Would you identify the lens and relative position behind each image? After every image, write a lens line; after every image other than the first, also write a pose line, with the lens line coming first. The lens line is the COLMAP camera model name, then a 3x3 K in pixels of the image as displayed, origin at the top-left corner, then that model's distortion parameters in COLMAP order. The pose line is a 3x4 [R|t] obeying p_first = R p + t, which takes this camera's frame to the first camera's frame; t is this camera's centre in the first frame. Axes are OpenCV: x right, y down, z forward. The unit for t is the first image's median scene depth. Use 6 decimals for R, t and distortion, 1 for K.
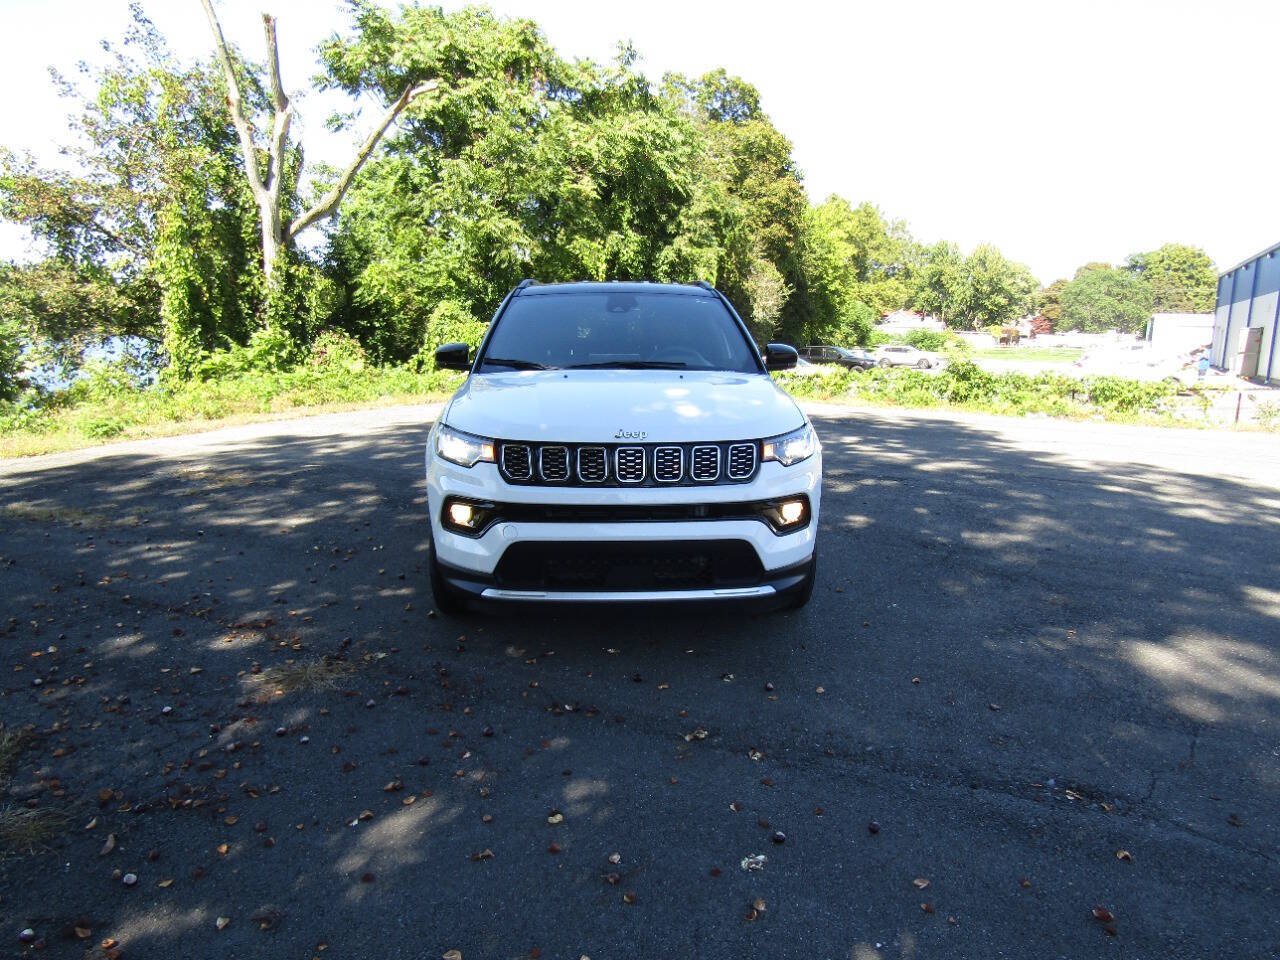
lens RADIAL K [[923.4, 0, 640.0], [0, 923.4, 480.0], [0, 0, 1]] dist [-0.014822, 0.003385]
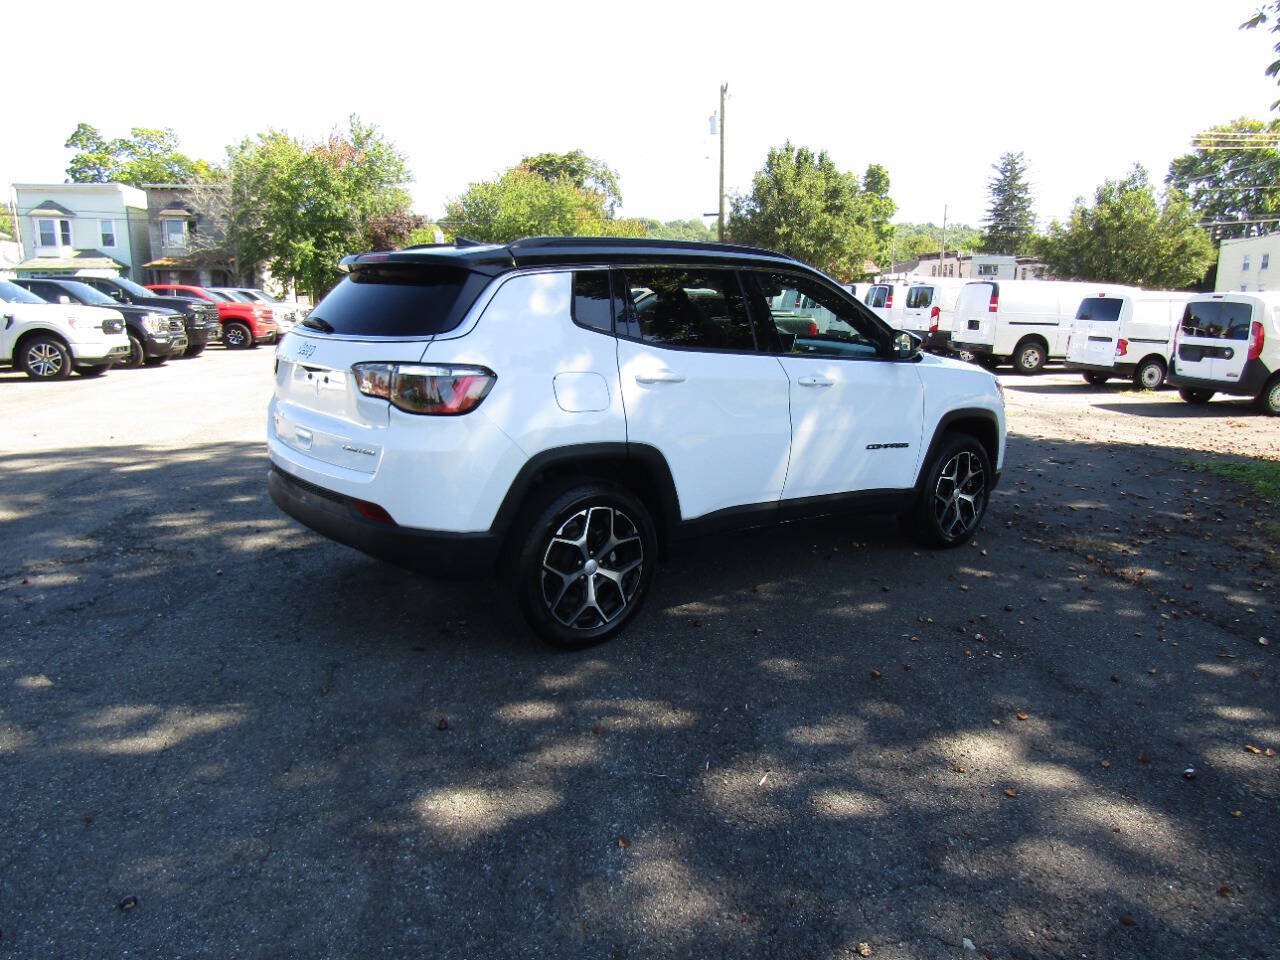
lens RADIAL K [[923.0, 0, 640.0], [0, 923.0, 480.0], [0, 0, 1]] dist [-0.026268, 0.015210]
pose [[-0.590735, -0.182691, 0.785911, -0.117813], [0.117174, 0.944280, 0.307580, -0.047226], [-0.798312, 0.273786, -0.536413, 0.259667]]
